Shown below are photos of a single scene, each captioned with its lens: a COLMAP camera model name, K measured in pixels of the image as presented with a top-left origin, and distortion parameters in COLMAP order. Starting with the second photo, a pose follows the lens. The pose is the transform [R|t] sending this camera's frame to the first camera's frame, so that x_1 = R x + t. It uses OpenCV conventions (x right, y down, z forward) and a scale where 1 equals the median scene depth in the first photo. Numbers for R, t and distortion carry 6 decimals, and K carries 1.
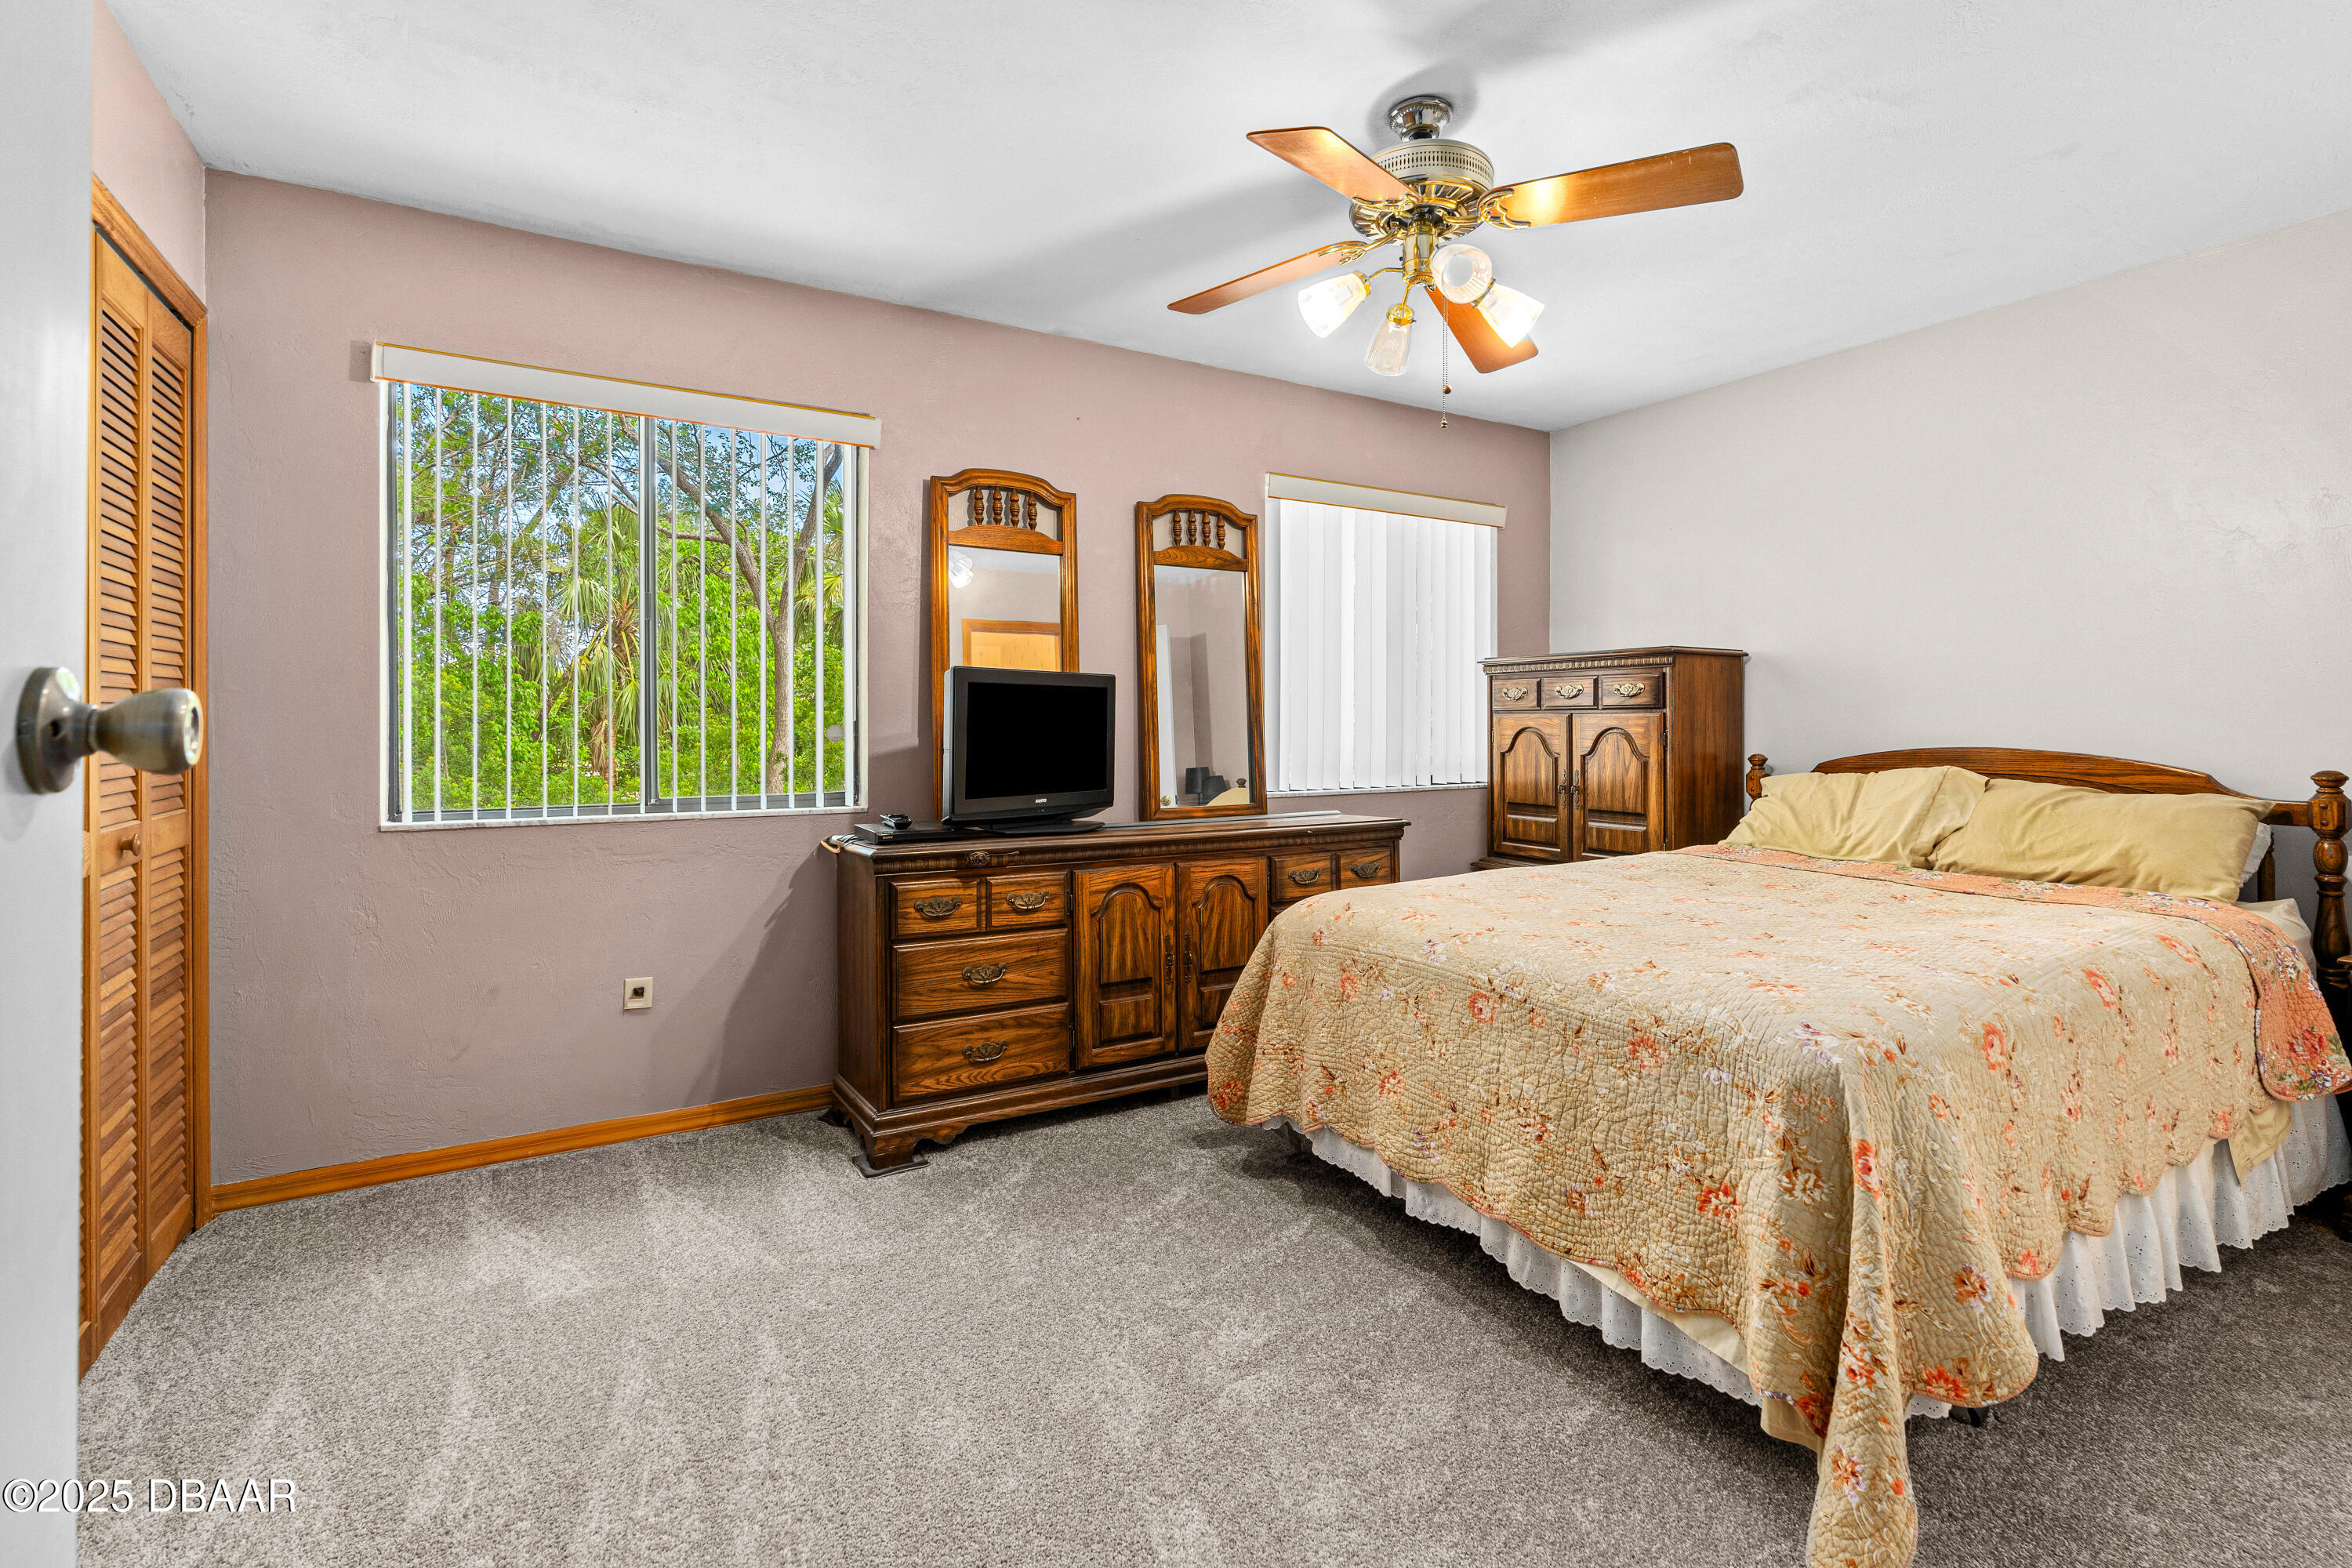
lens RADIAL K [[1099.9, 0, 1219.8], [0, 1099.9, 716.3], [0, 0, 1]] dist [-0.000029, 0.000942]
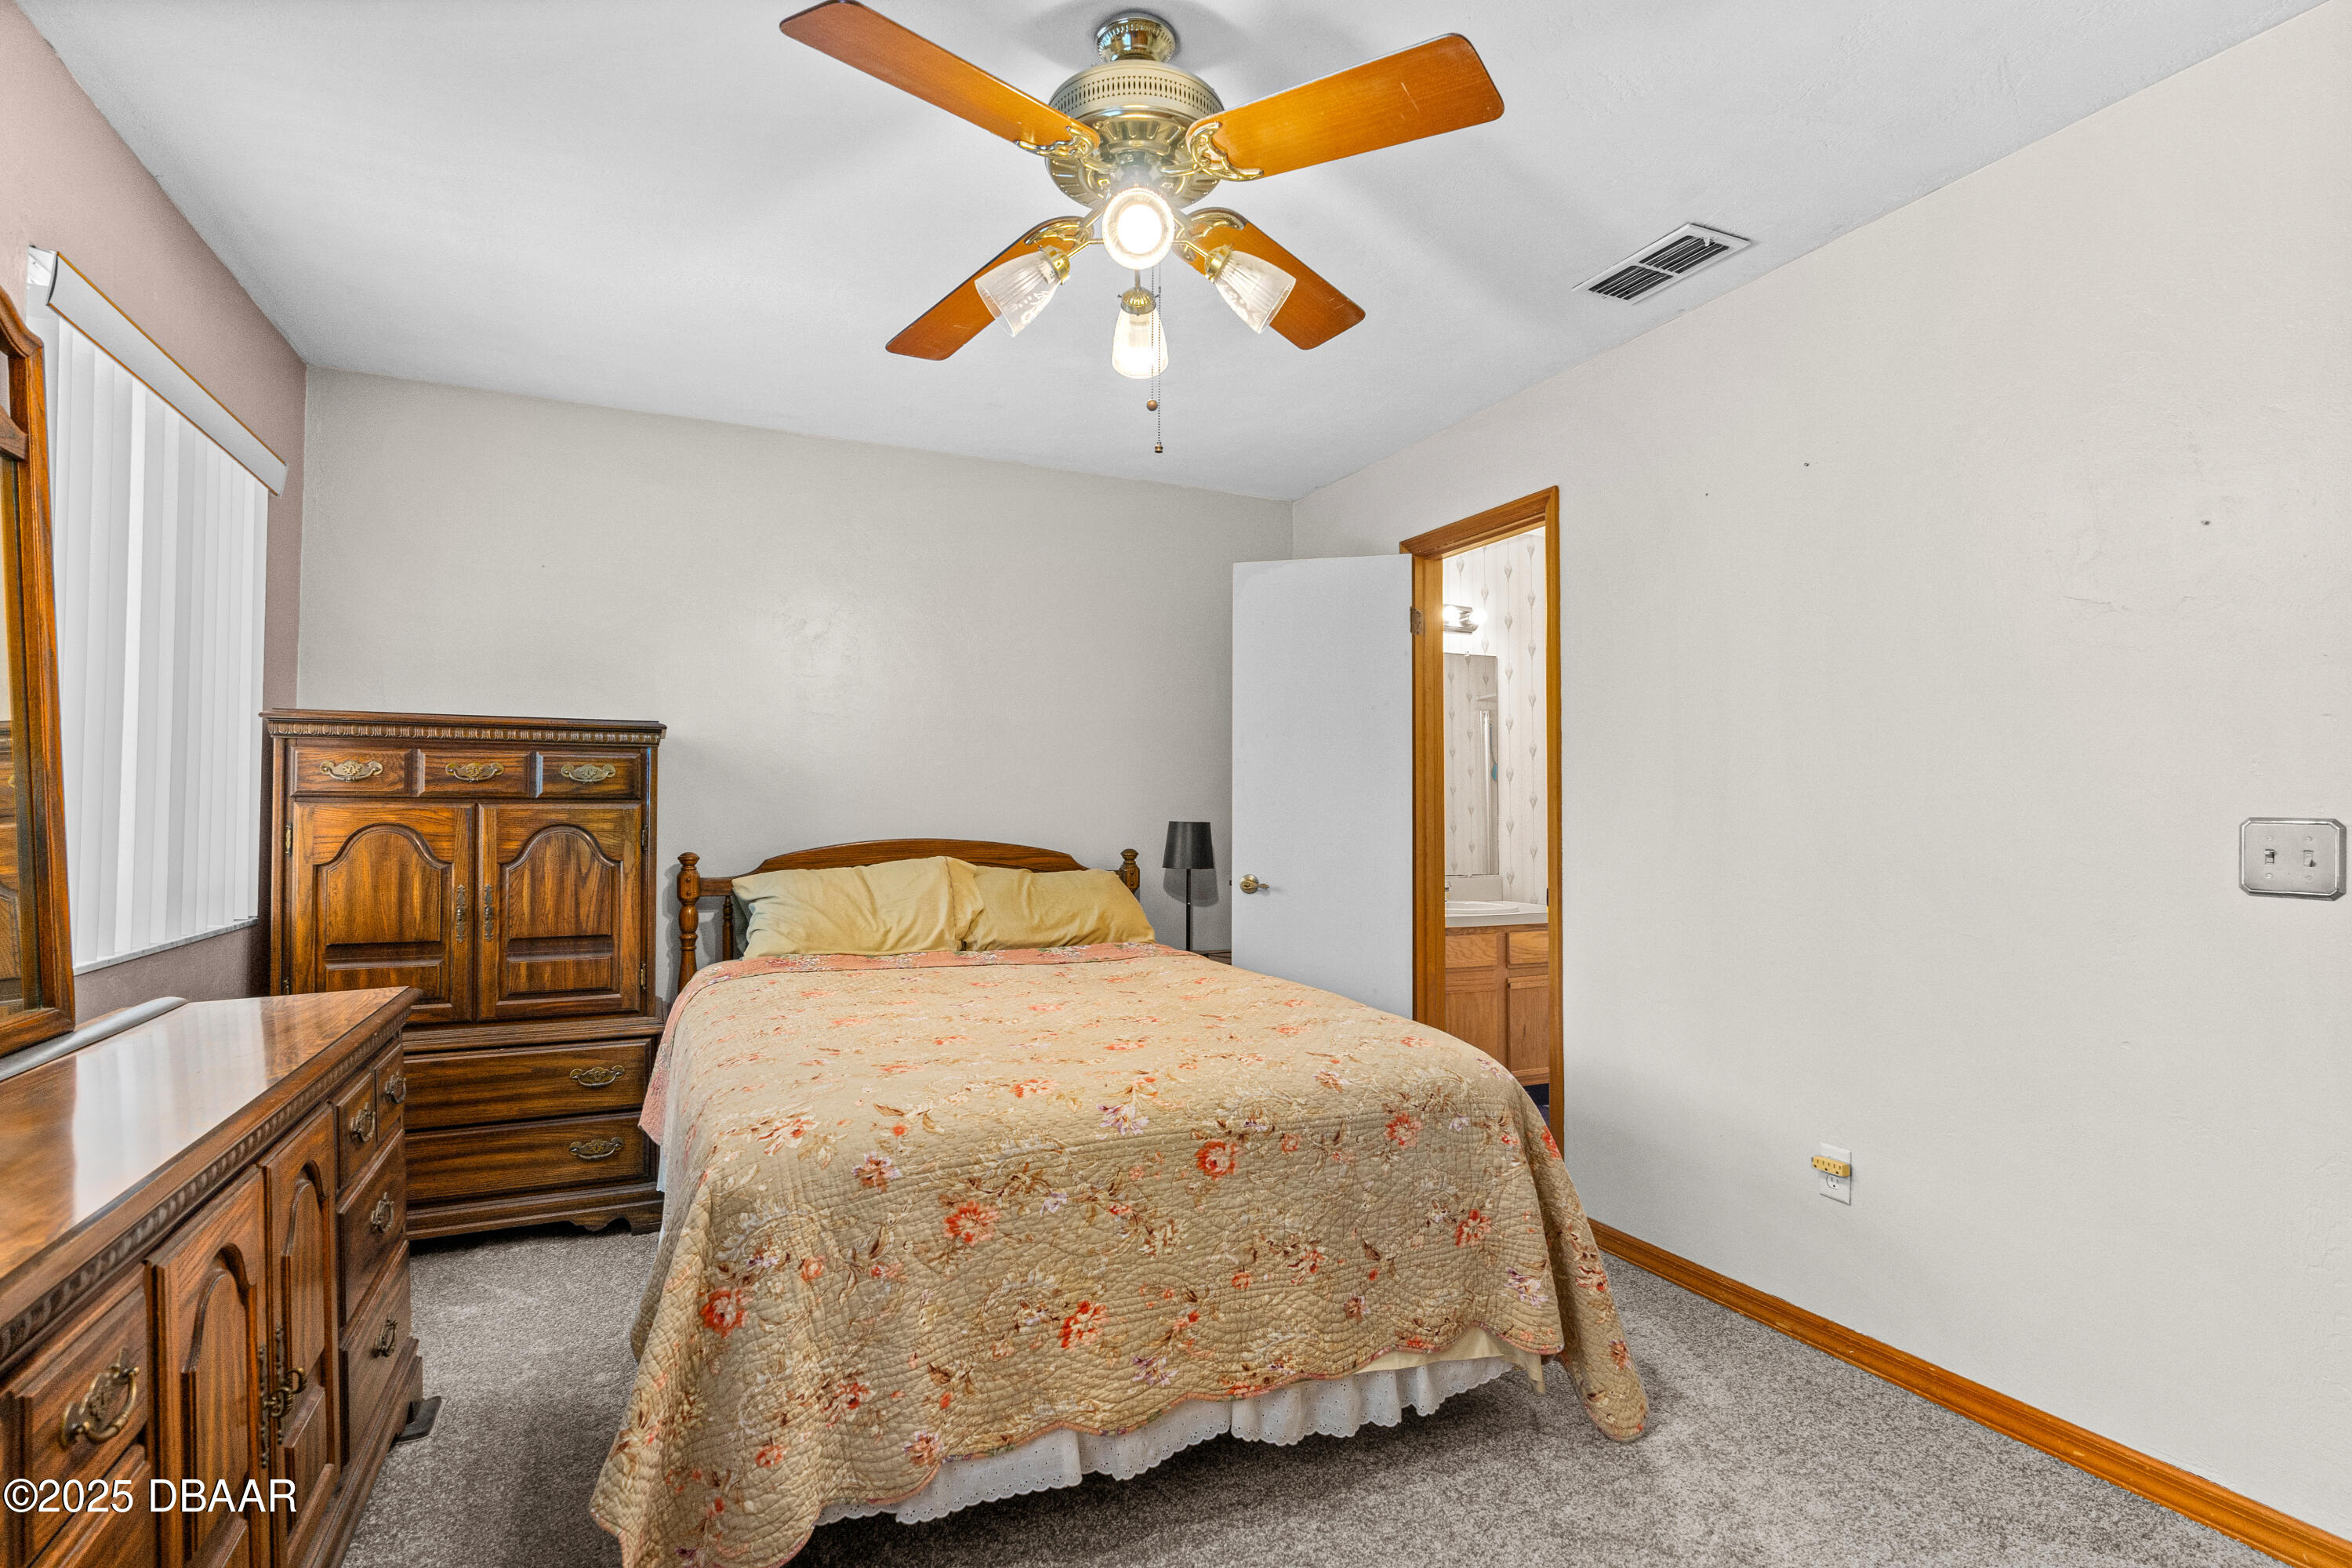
lens RADIAL K [[1099.9, 0, 1176.3], [0, 1099.9, 806.8], [0, 0, 1]] dist [-0.000029, 0.000942]
pose [[0.135187, 0.008530, 0.990783, -0.451926], [-0.007471, 0.999943, -0.007589, 0.001971], [-0.990792, -0.006376, 0.135243, 0.692270]]
